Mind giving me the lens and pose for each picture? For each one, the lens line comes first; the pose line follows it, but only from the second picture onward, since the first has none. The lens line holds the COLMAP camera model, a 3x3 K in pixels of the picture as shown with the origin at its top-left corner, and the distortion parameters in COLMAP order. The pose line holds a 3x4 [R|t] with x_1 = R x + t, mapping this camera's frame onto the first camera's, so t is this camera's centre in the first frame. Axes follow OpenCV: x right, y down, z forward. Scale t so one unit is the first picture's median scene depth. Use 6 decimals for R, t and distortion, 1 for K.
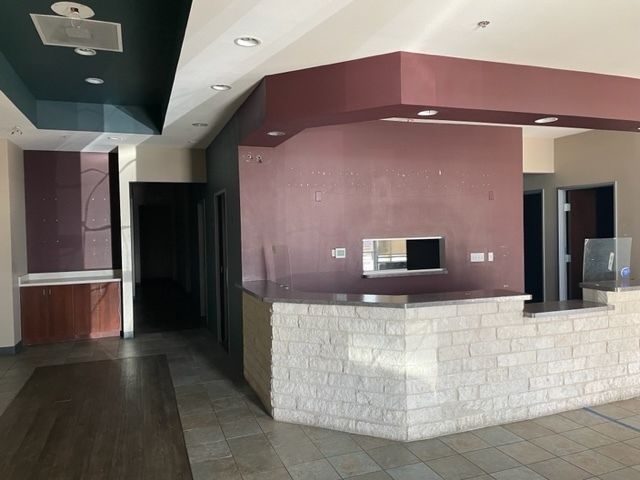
lens RADIAL K [[487.7, 0, 314.1], [0, 487.7, 233.1], [0, 0, 1]] dist [0.042782, -0.071825]
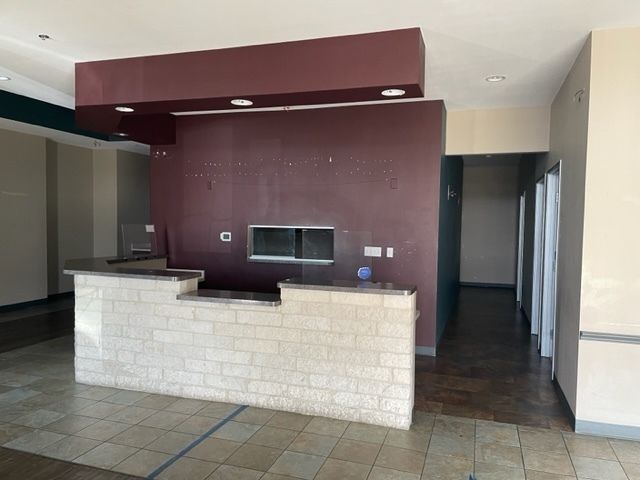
lens RADIAL K [[487.7, 0, 320.1], [0, 487.7, 243.0], [0, 0, 1]] dist [0.042782, -0.071825]
pose [[0.793495, 0.058659, -0.605743, 1.247657], [-0.039778, 0.998215, 0.044558, -0.004368], [0.607275, -0.011261, 0.794412, 0.347829]]
